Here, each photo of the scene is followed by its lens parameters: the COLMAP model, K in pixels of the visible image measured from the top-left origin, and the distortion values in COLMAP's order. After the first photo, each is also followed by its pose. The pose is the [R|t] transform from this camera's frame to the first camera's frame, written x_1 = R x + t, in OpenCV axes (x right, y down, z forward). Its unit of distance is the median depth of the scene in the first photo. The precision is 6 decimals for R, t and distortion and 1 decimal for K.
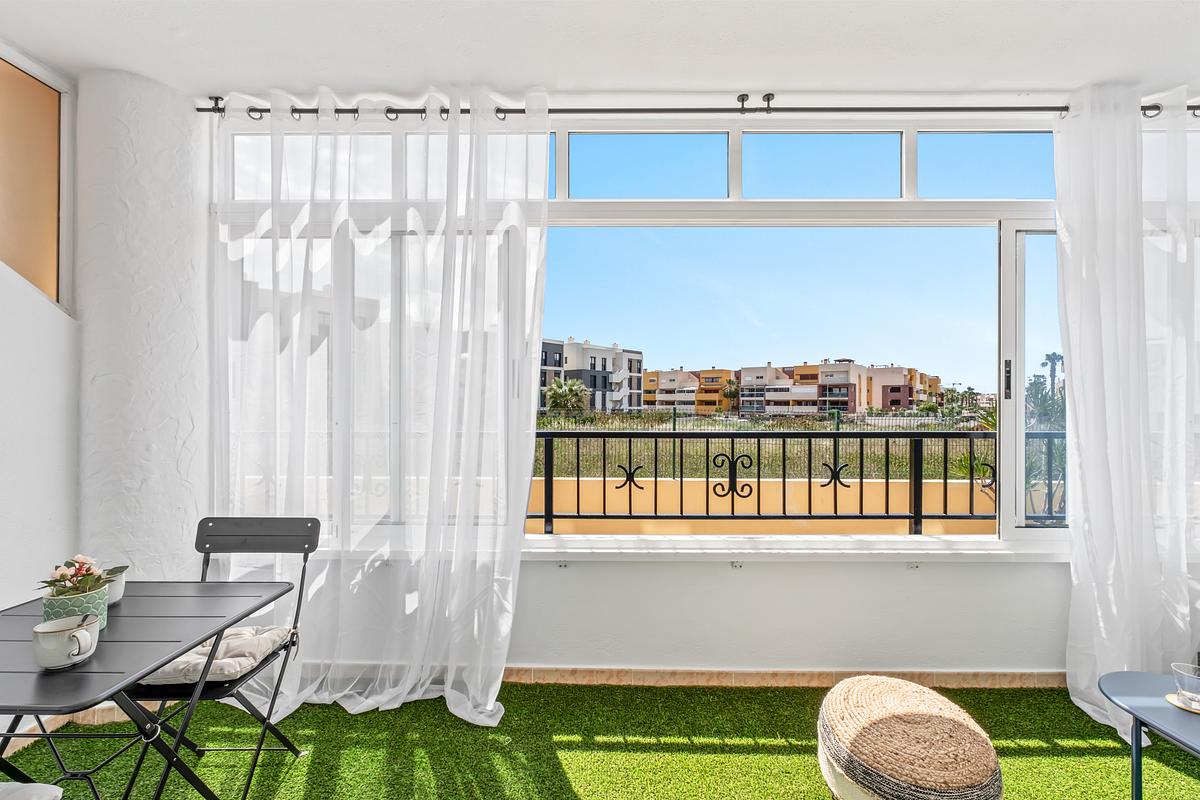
lens RADIAL K [[506.6, 0, 604.0], [0, 506.6, 399.9], [0, 0, 1]] dist [-0.001129, -0.000052]
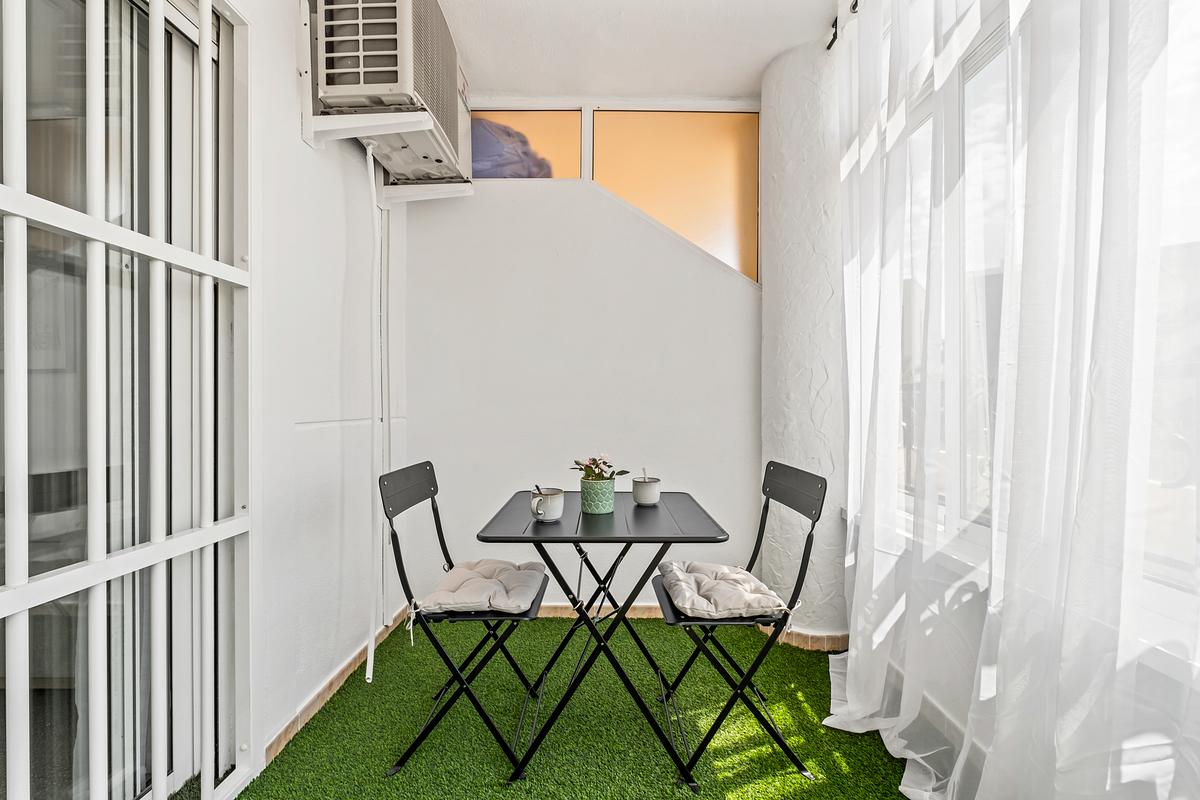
lens RADIAL K [[506.6, 0, 602.7], [0, 506.6, 401.7], [0, 0, 1]] dist [-0.001129, -0.000052]
pose [[-0.037913, 0.003017, -0.999276, 0.176362], [0.005599, 0.999980, 0.002806, 0.095466], [0.999265, -0.005489, -0.037929, 0.609724]]
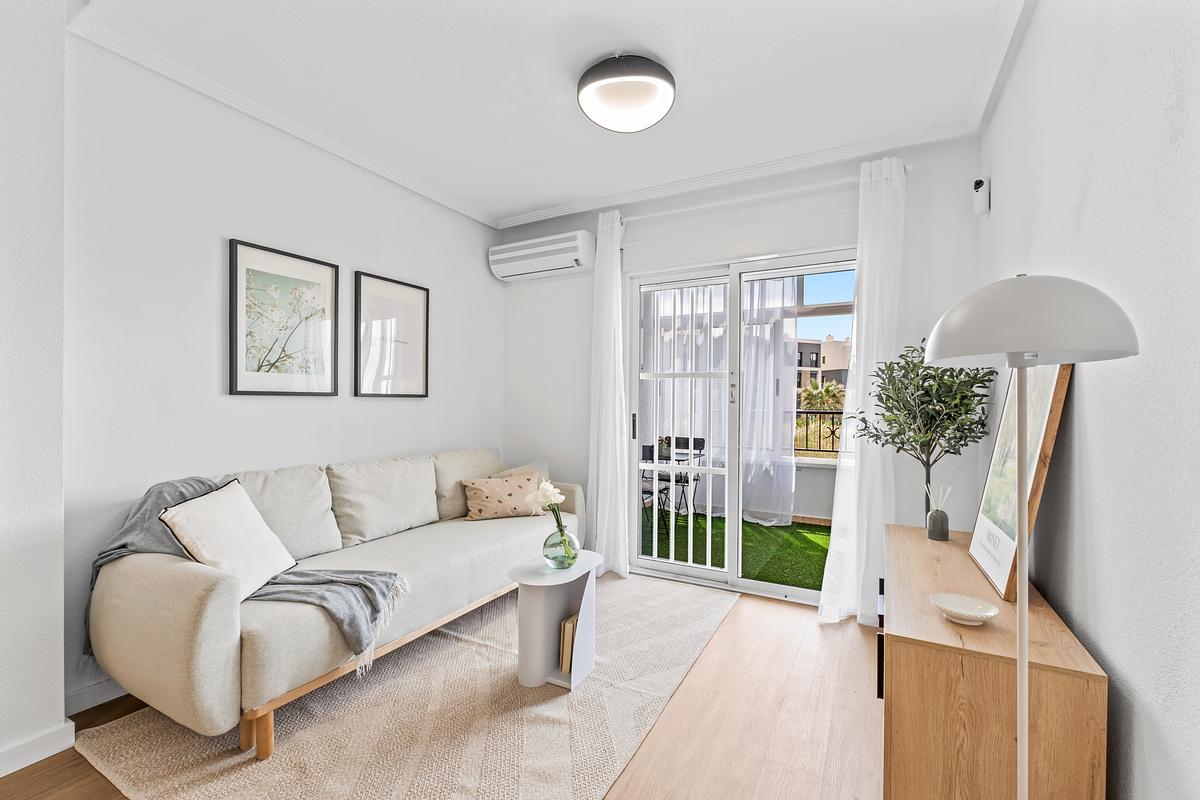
lens RADIAL K [[506.6, 0, 602.1], [0, 506.6, 403.3], [0, 0, 1]] dist [-0.001129, -0.000052]
pose [[0.882530, 0.010689, -0.470135, 0.213836], [-0.008883, 0.999942, 0.006060, 0.041123], [0.470172, -0.001172, 0.882574, -1.460266]]
